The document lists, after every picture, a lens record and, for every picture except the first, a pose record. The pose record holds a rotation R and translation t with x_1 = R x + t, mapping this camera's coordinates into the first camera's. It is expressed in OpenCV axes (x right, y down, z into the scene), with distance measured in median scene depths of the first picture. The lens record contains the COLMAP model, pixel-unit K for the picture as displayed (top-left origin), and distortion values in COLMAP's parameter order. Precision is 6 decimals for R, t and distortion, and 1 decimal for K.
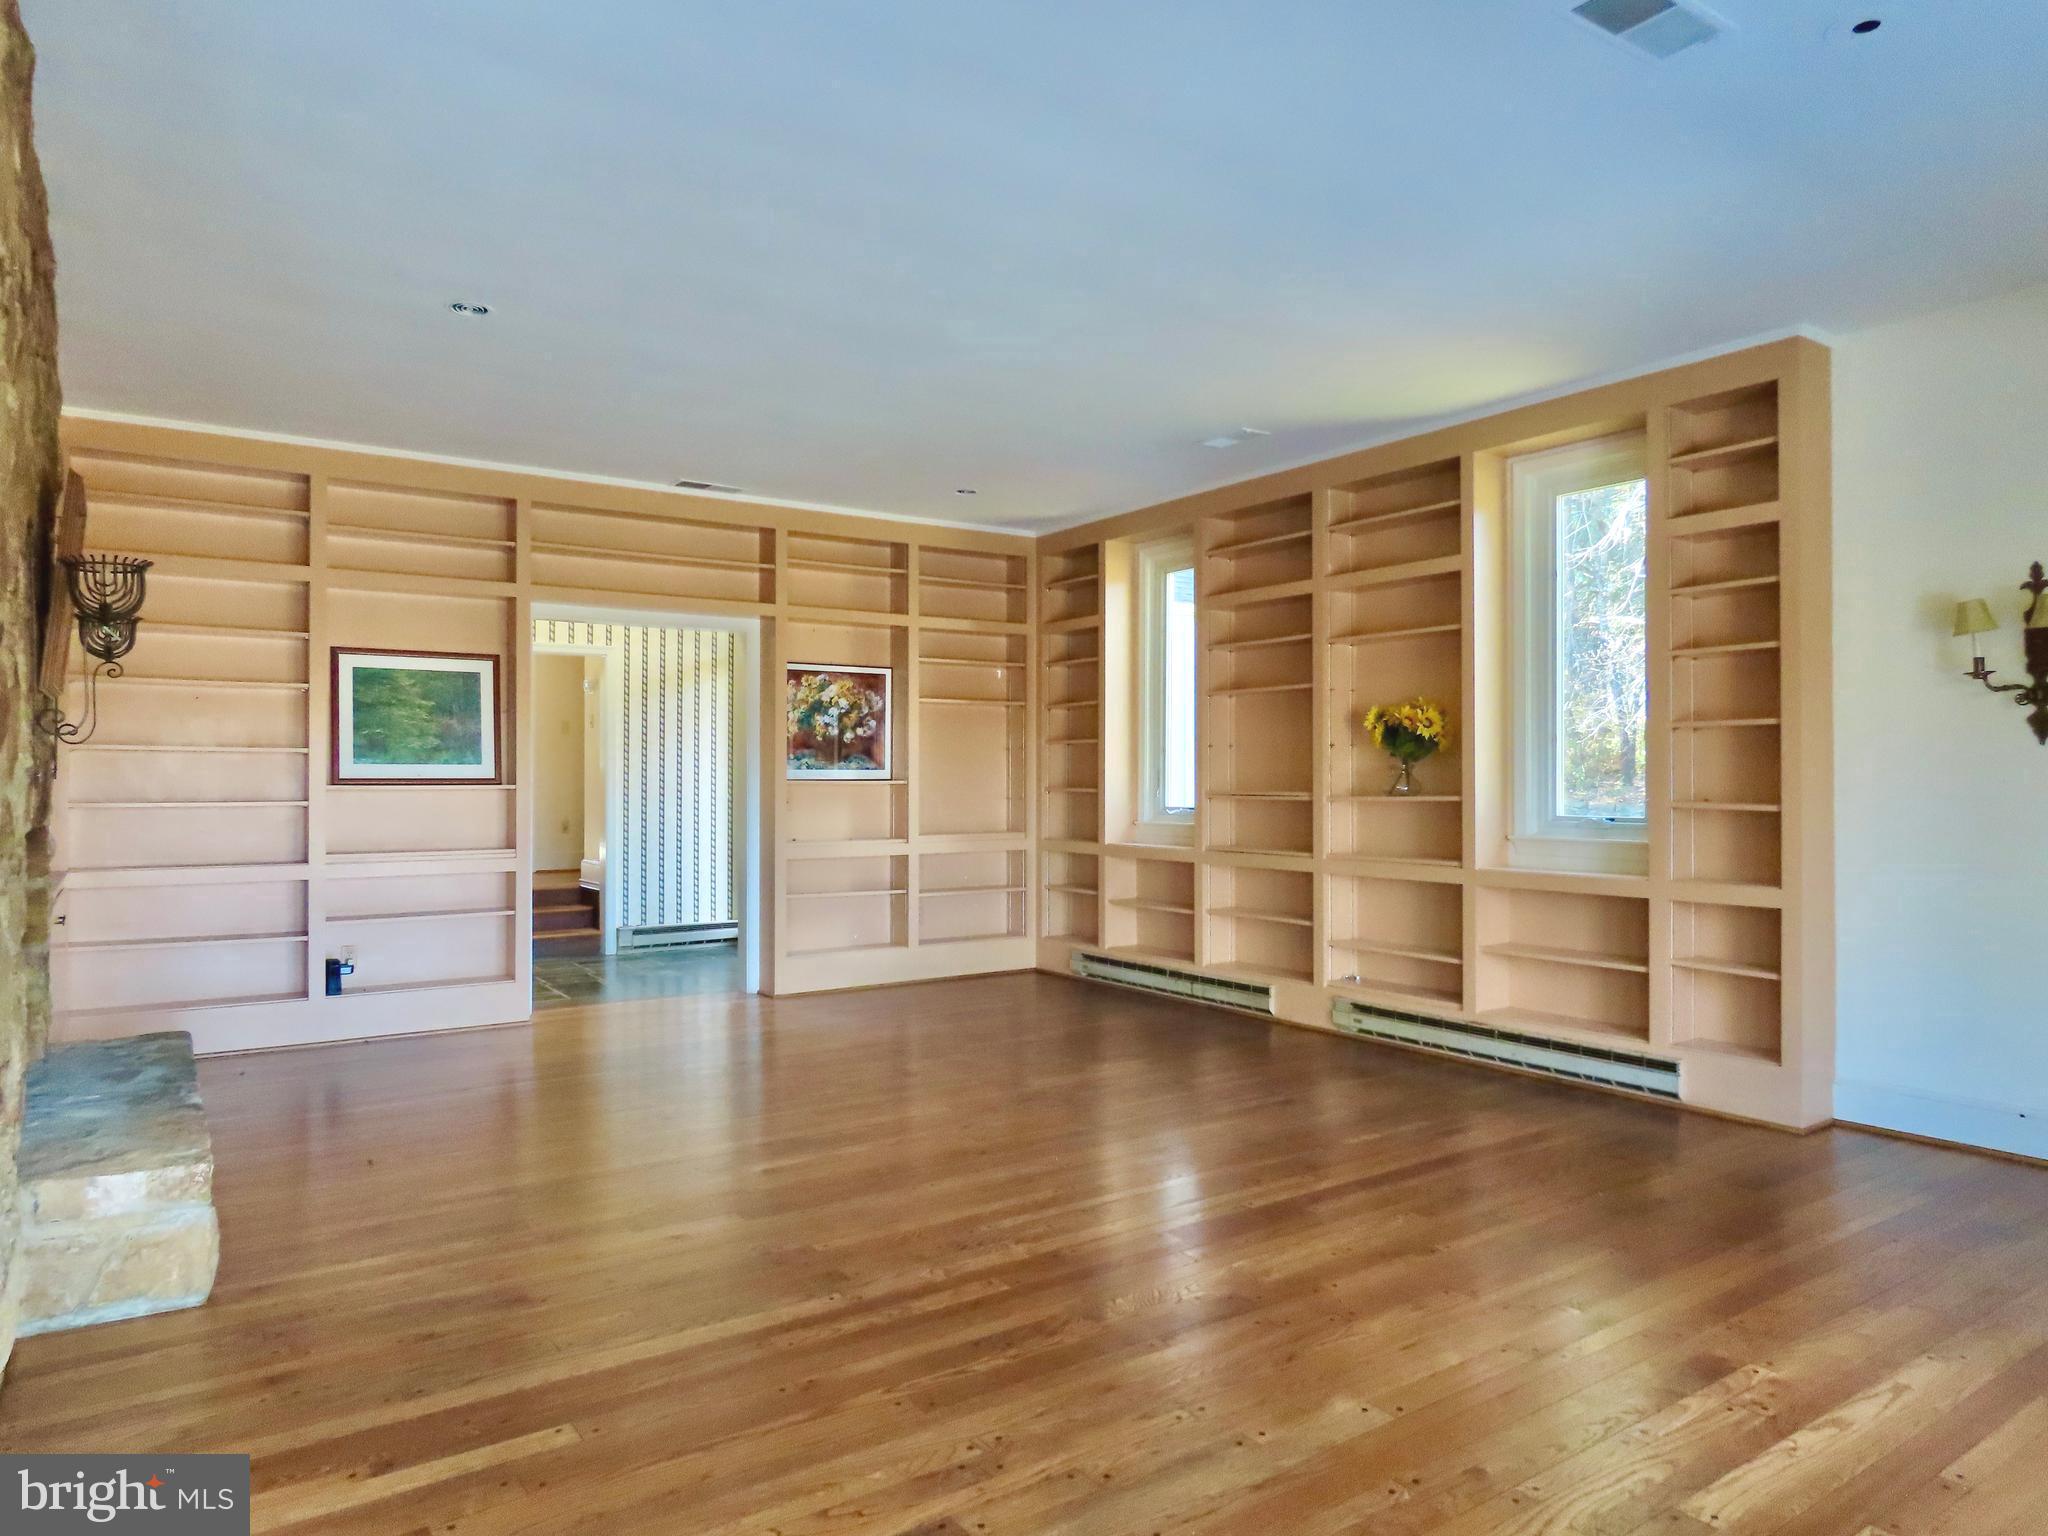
lens RADIAL K [[1296.1, 0, 1024.0], [0, 1296.1, 768.0], [0, 0, 1]] dist [0.003094, 0.002132]
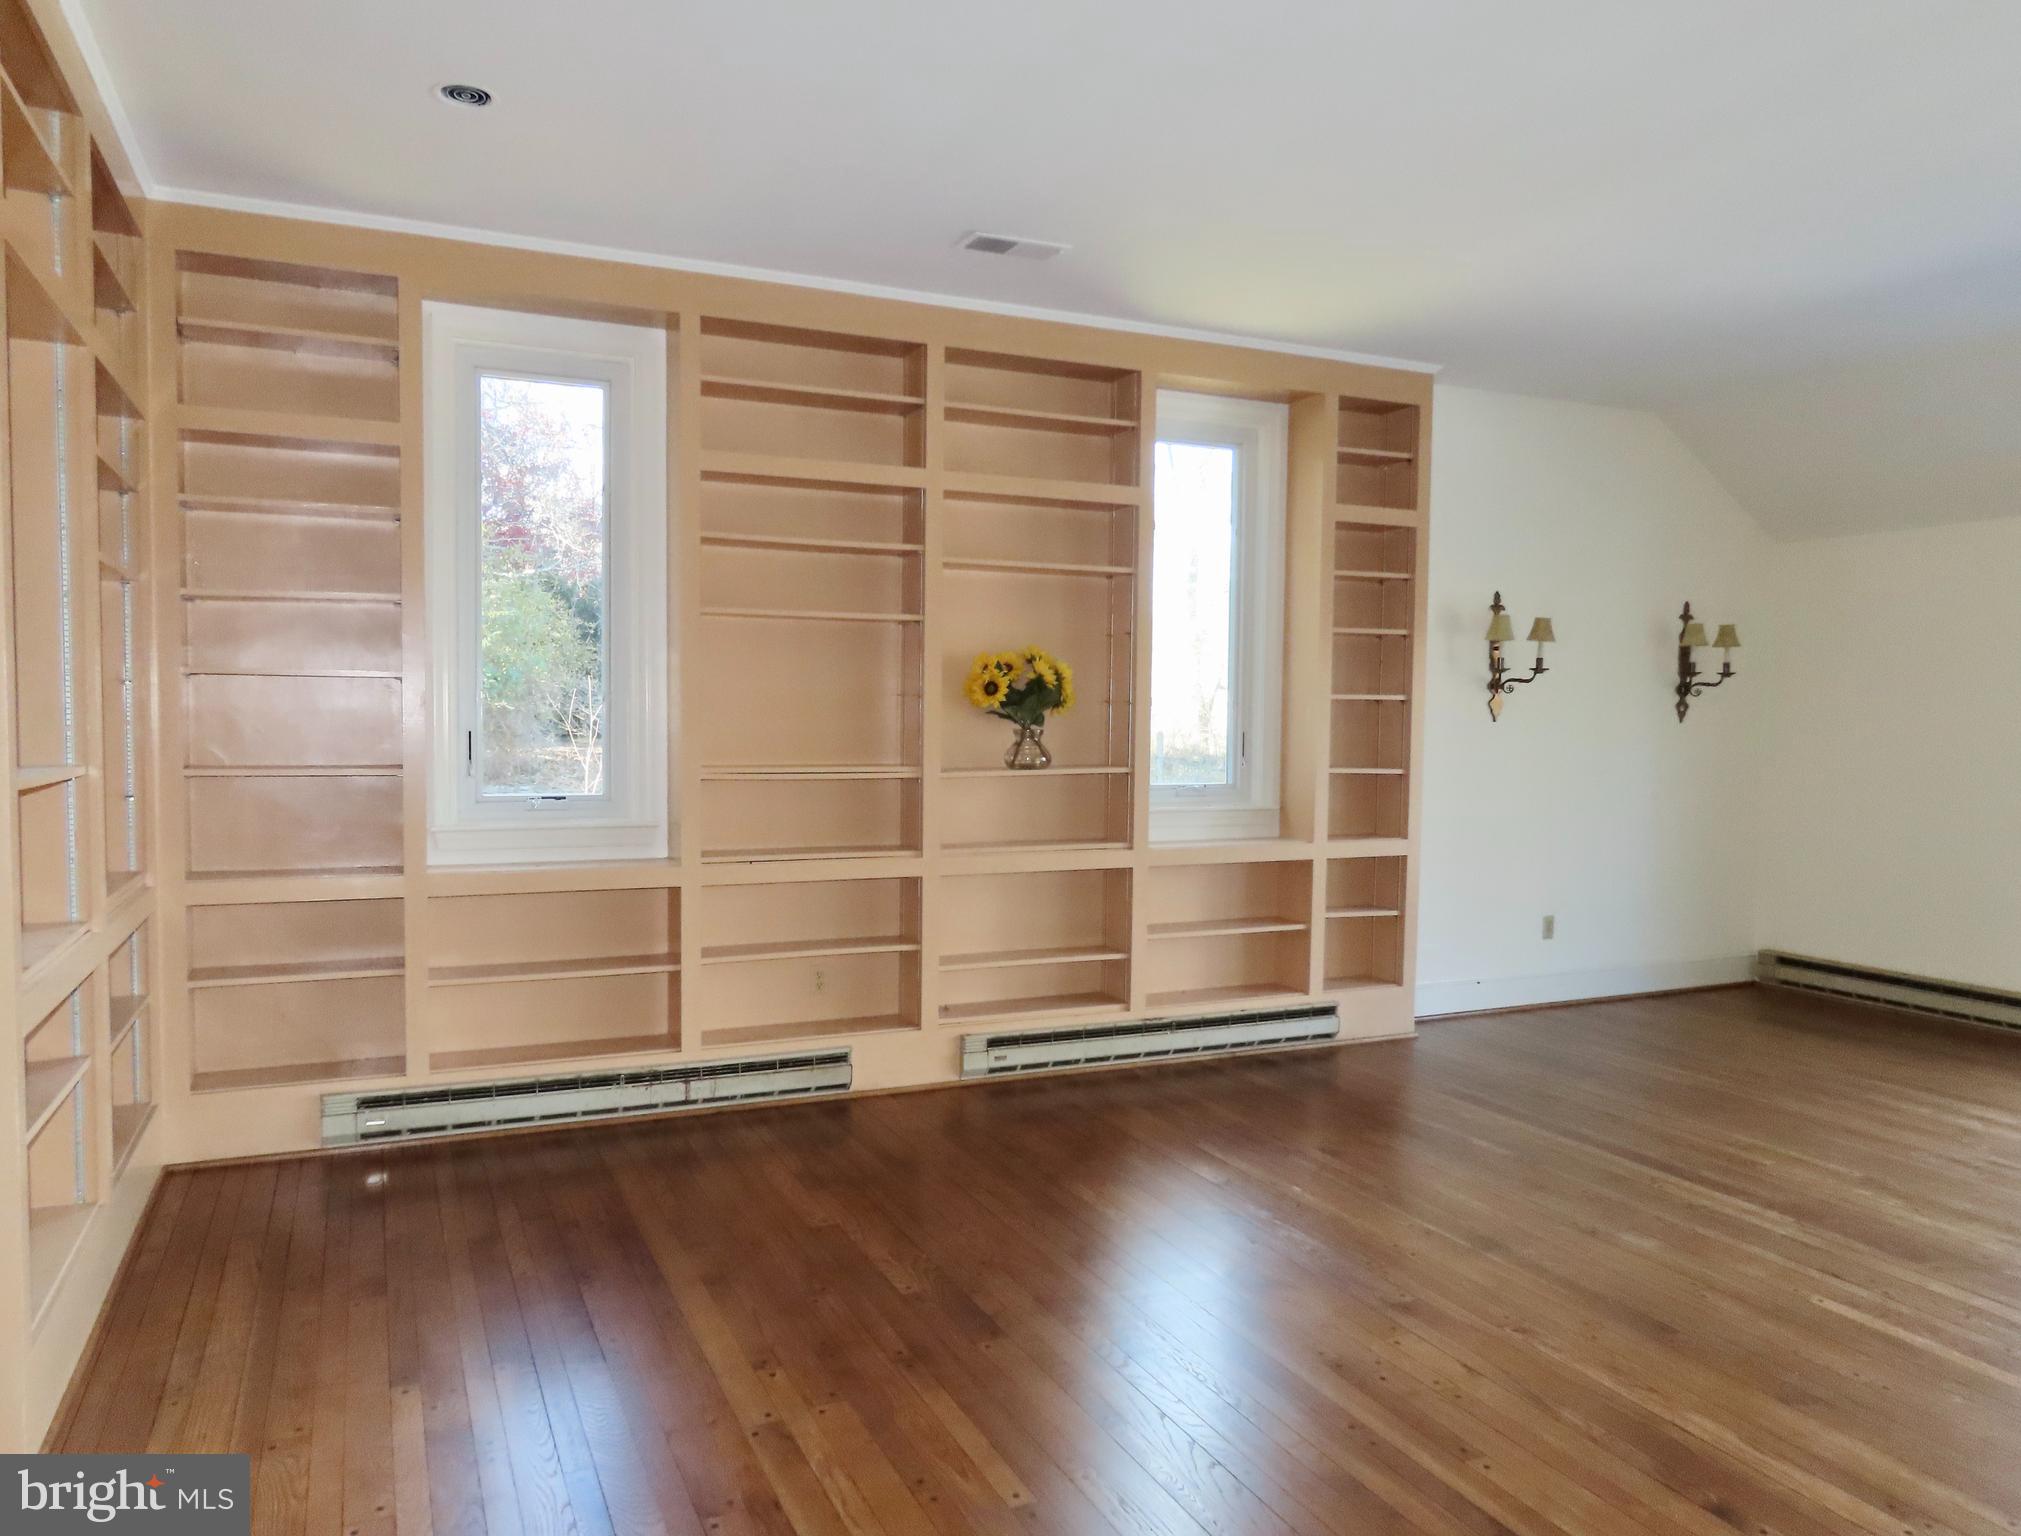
lens RADIAL K [[1410.2, 0, 955.3], [0, 1410.2, 764.8], [0, 0, 1]] dist [0.004069, 0.001339]
pose [[0.210036, -0.033619, 0.977116, -0.535694], [-0.008654, 0.999306, 0.036243, -0.011777], [-0.977655, -0.016068, 0.209599, 0.793820]]
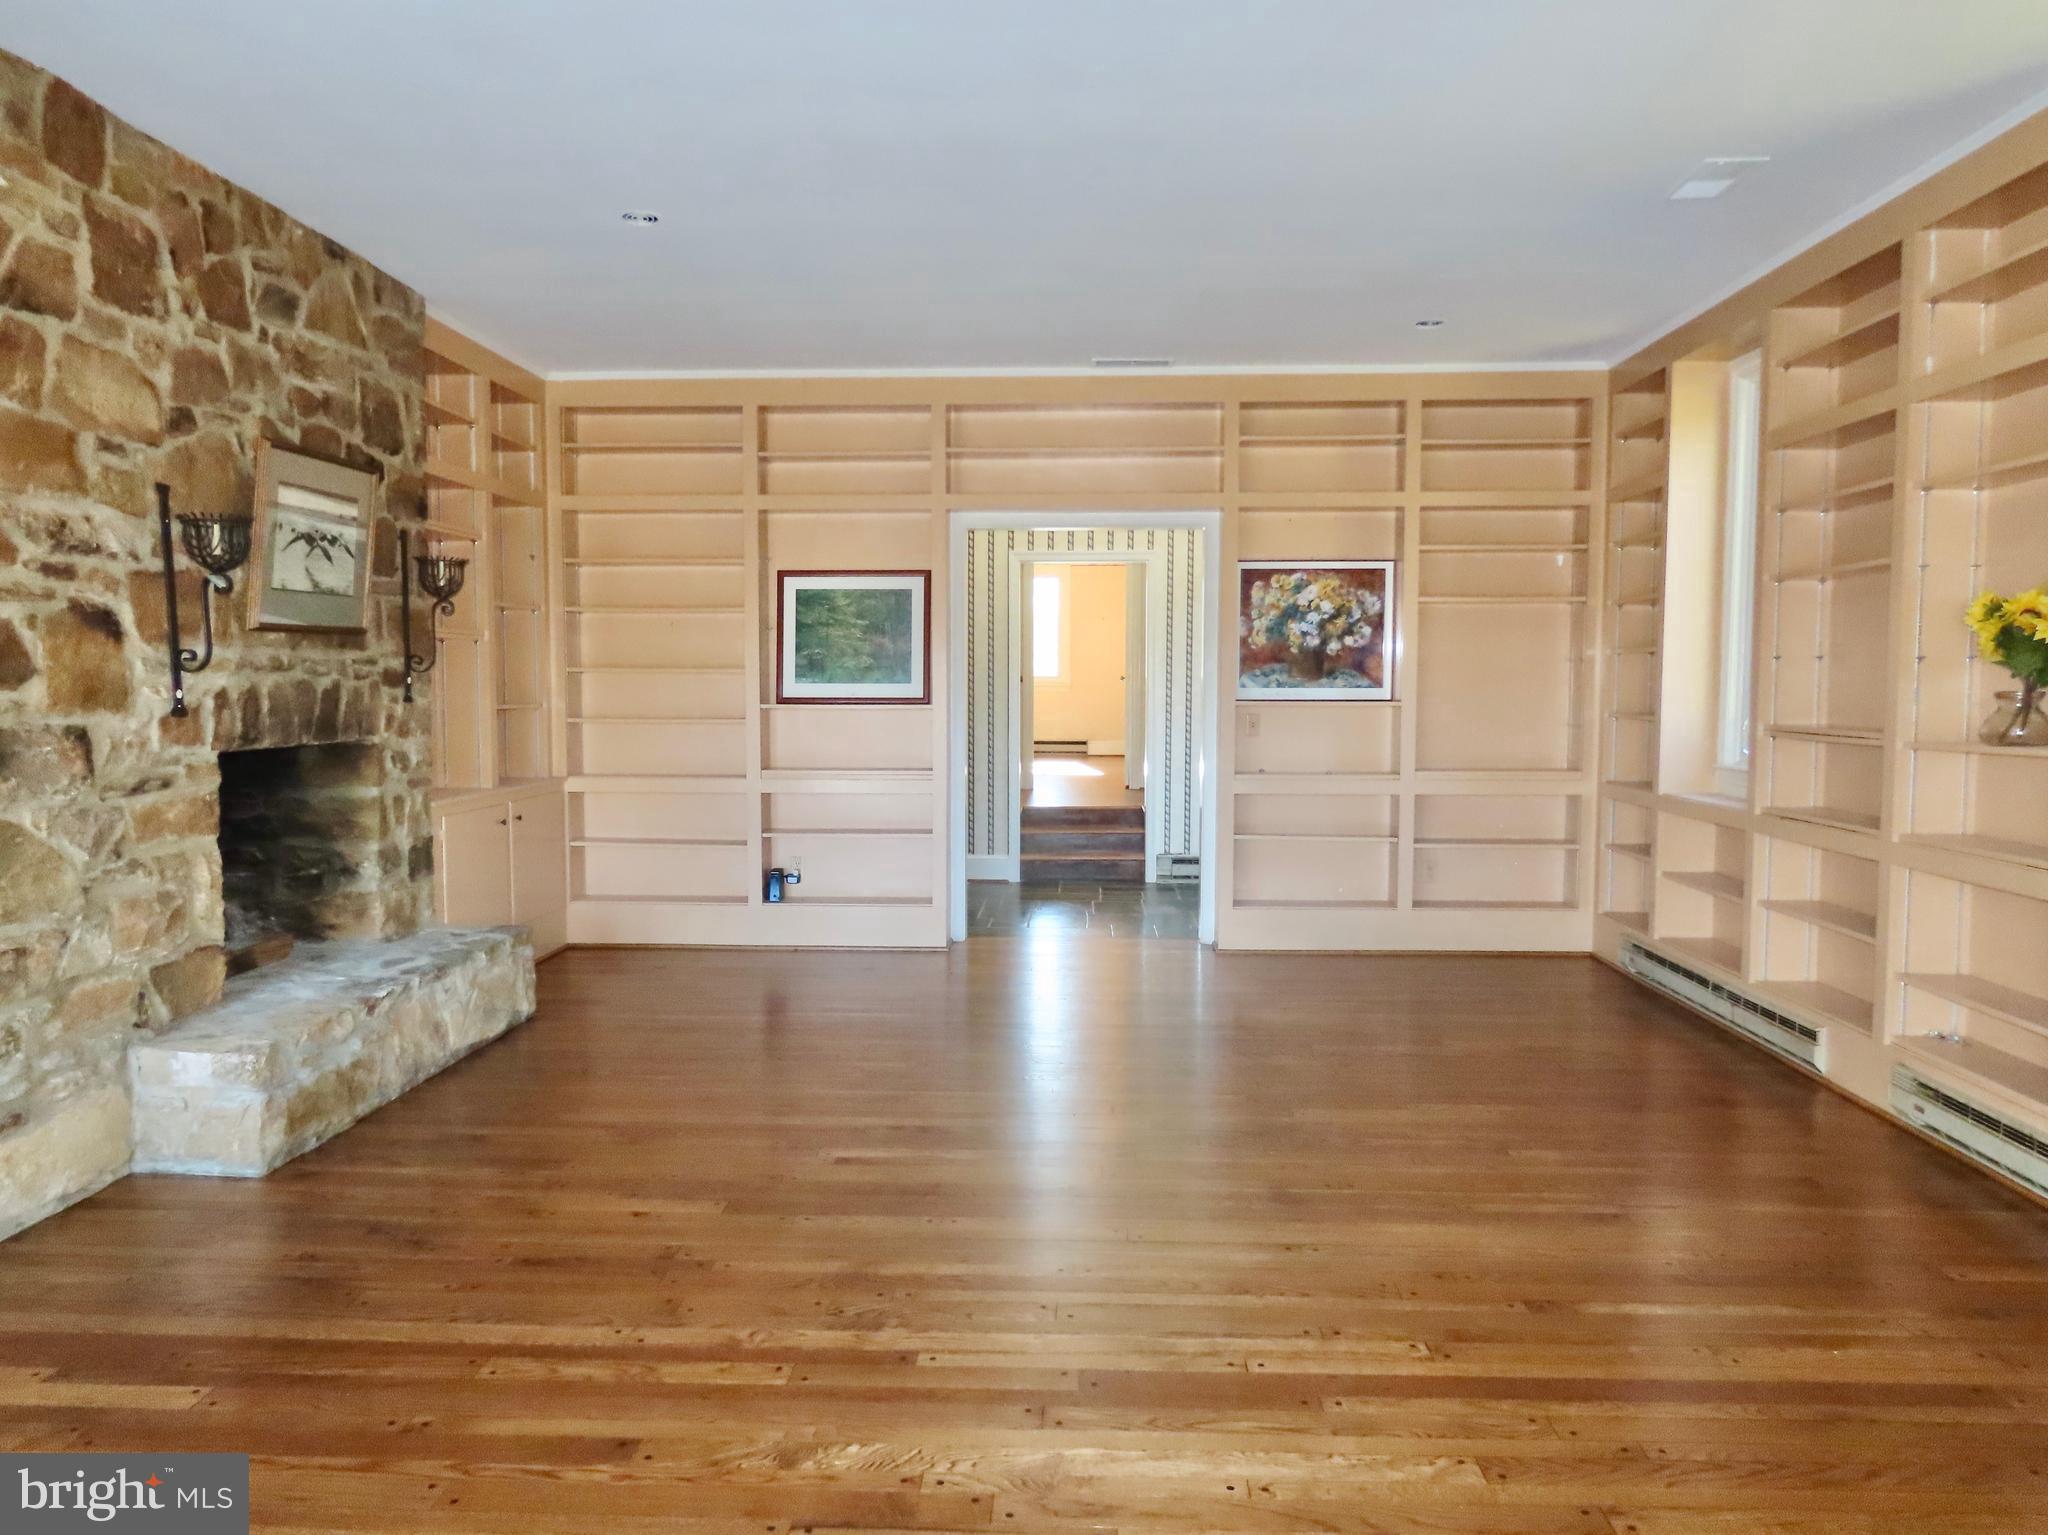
lens RADIAL K [[1374.9, 0, 1024.0], [0, 1374.9, 767.5], [0, 0, 1]] dist [-0.005088, 0.000735]
pose [[0.796802, 0.039320, -0.602960, 0.283677], [0.002851, 0.997625, 0.068824, -0.010649], [0.604234, -0.056558, 0.794797, 0.222433]]
